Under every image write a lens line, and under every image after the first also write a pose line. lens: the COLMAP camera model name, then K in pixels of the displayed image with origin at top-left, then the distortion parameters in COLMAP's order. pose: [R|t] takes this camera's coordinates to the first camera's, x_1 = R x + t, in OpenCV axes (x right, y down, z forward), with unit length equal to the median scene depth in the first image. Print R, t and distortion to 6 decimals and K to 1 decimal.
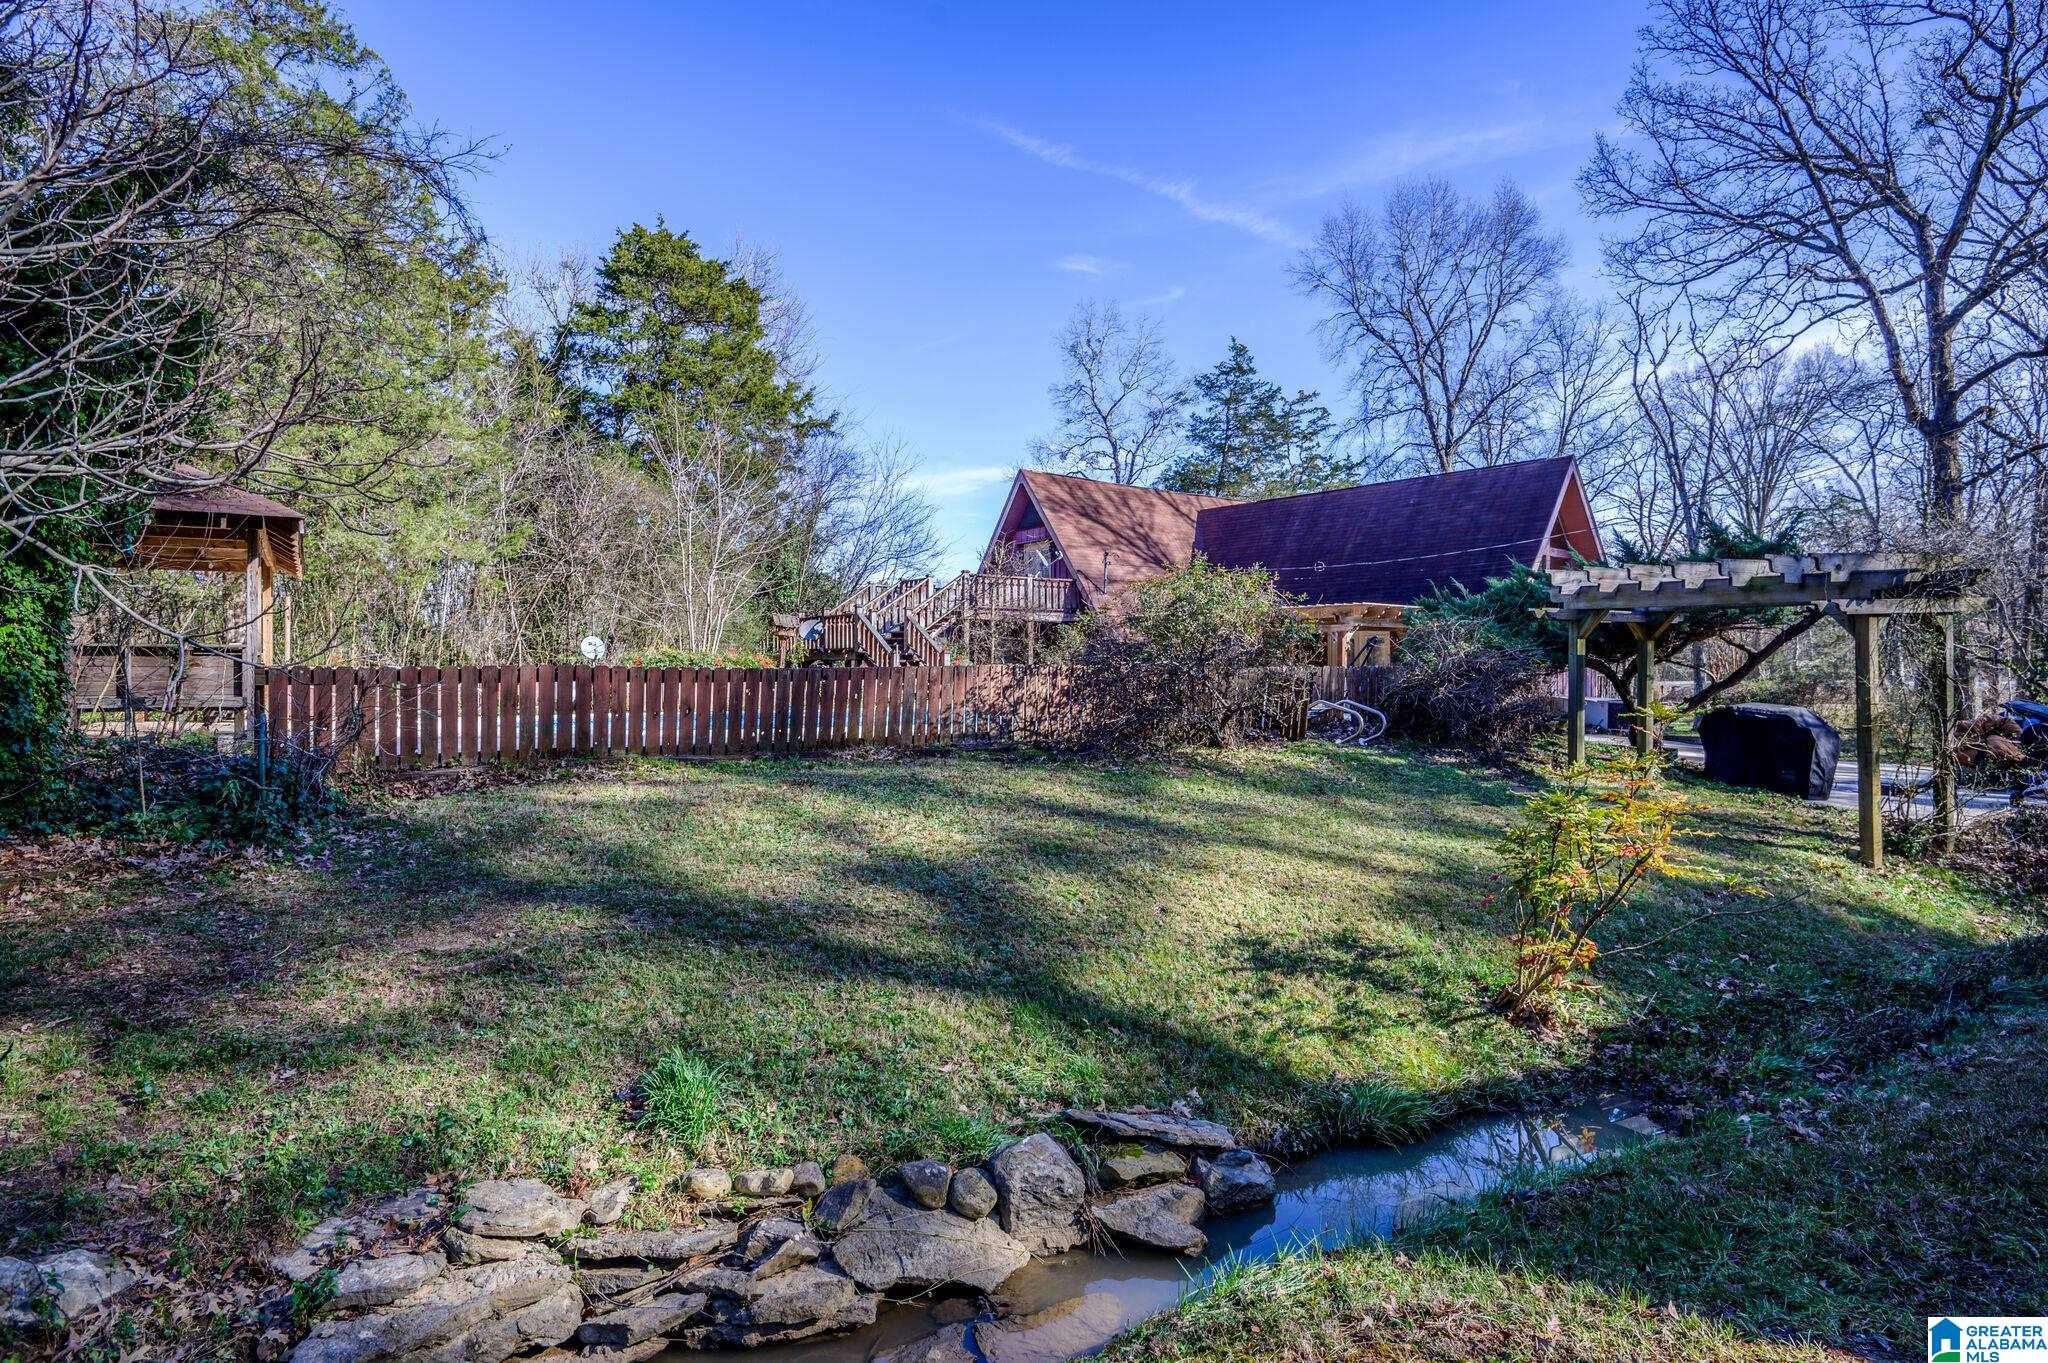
lens RADIAL K [[1152.2, 0, 1024.0], [0, 1152.2, 681.5], [0, 0, 1]] dist [0.002823, 0.000732]
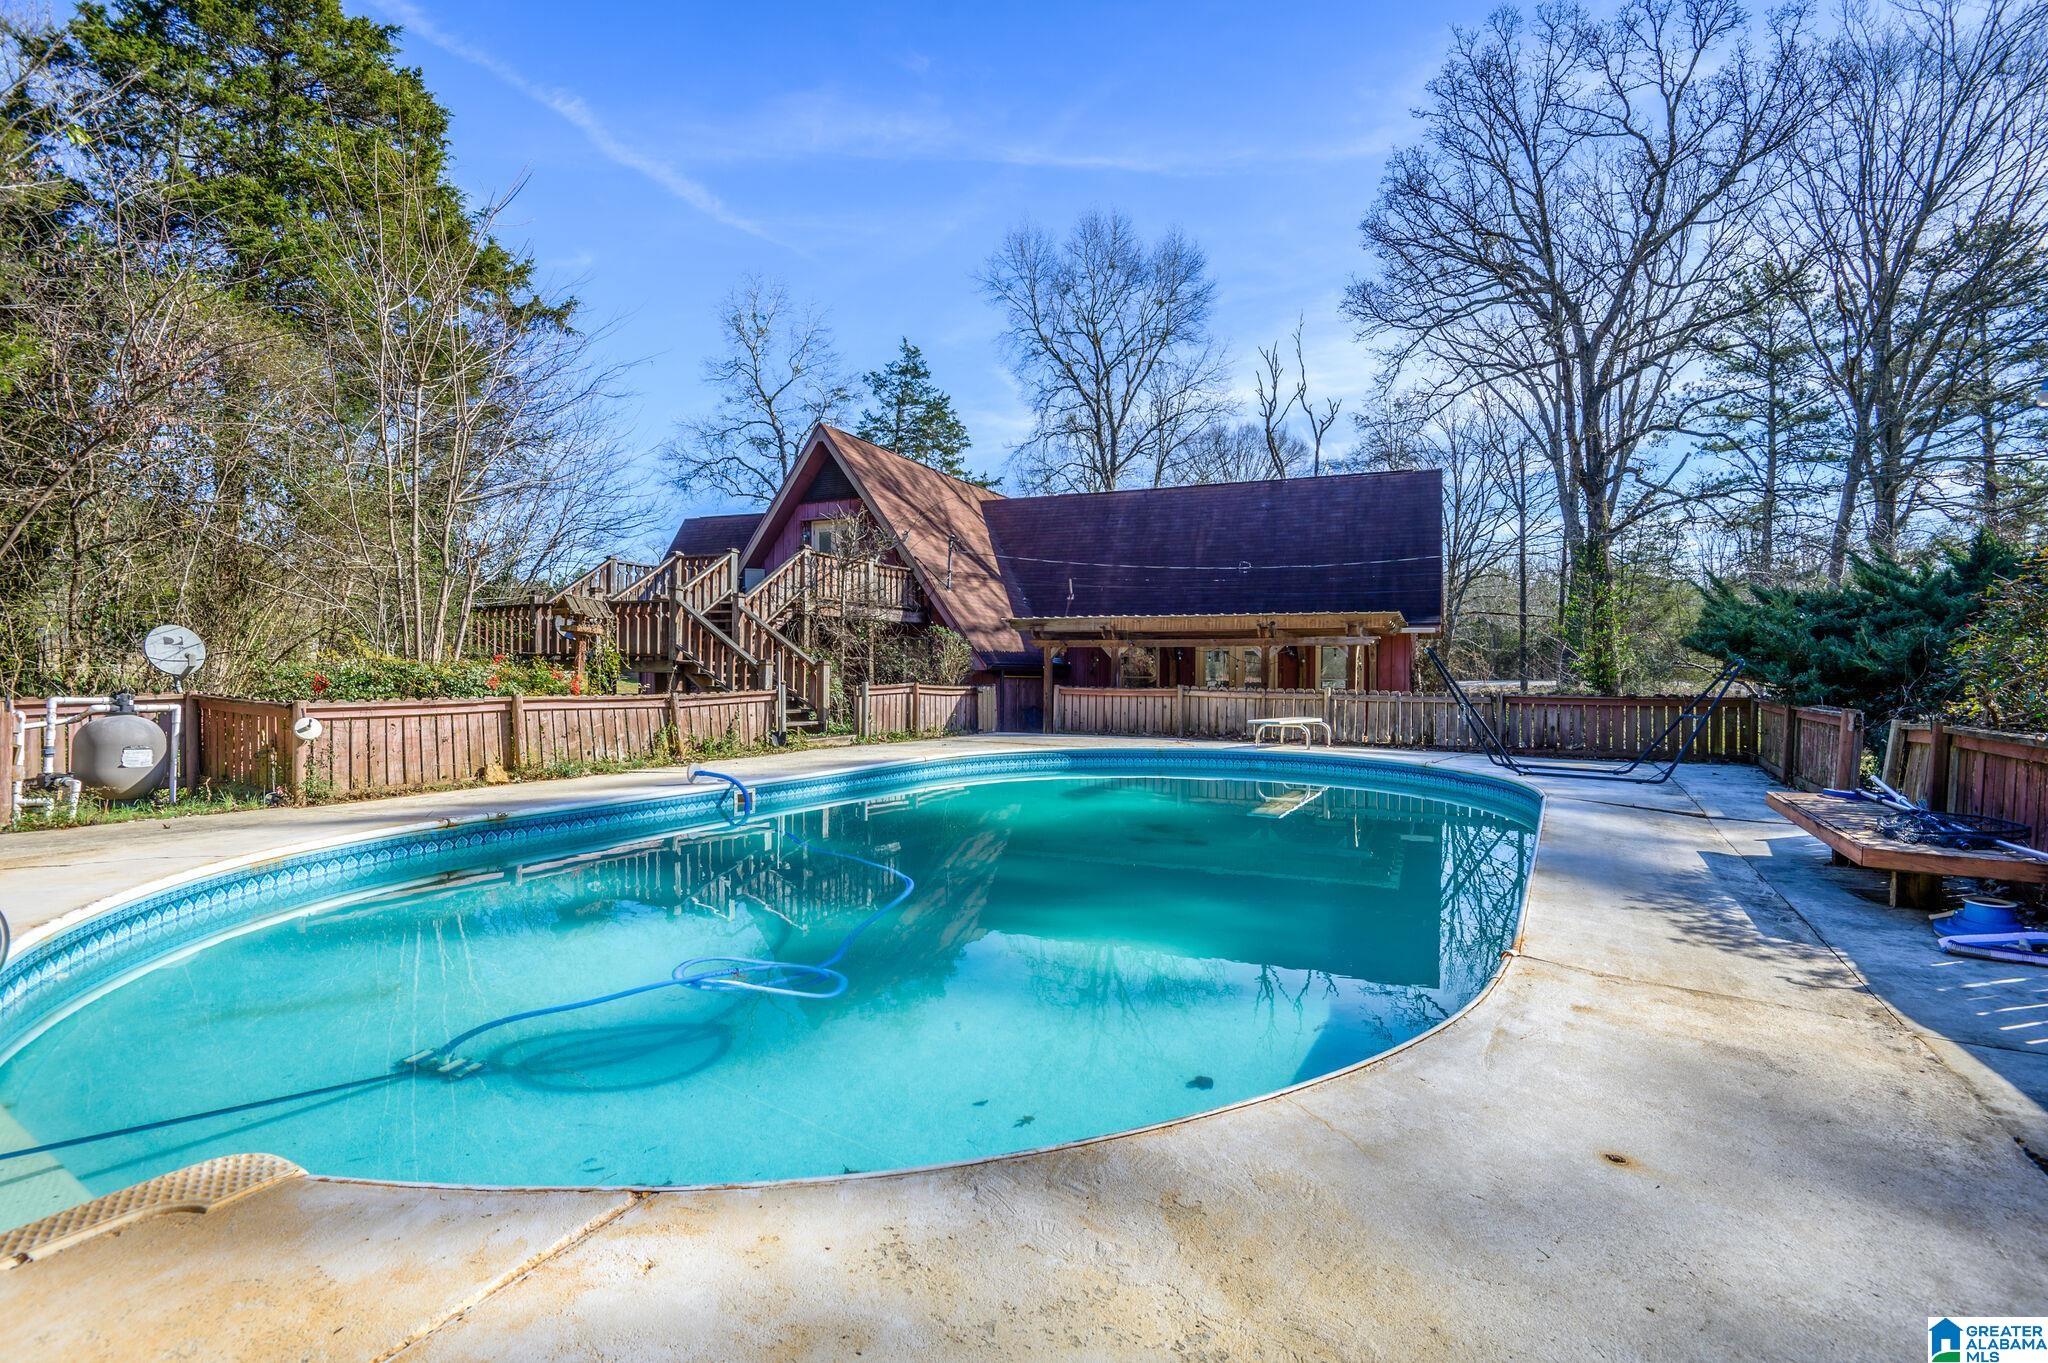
lens RADIAL K [[977.6, 0, 1021.2], [0, 977.6, 658.2], [0, 0, 1]] dist [-0.001220, -0.000276]
pose [[0.878534, 0.010589, 0.477562, -0.134022], [0.001760, 0.999676, -0.025402, -0.007811], [-0.477677, 0.023157, 0.878231, 0.254494]]
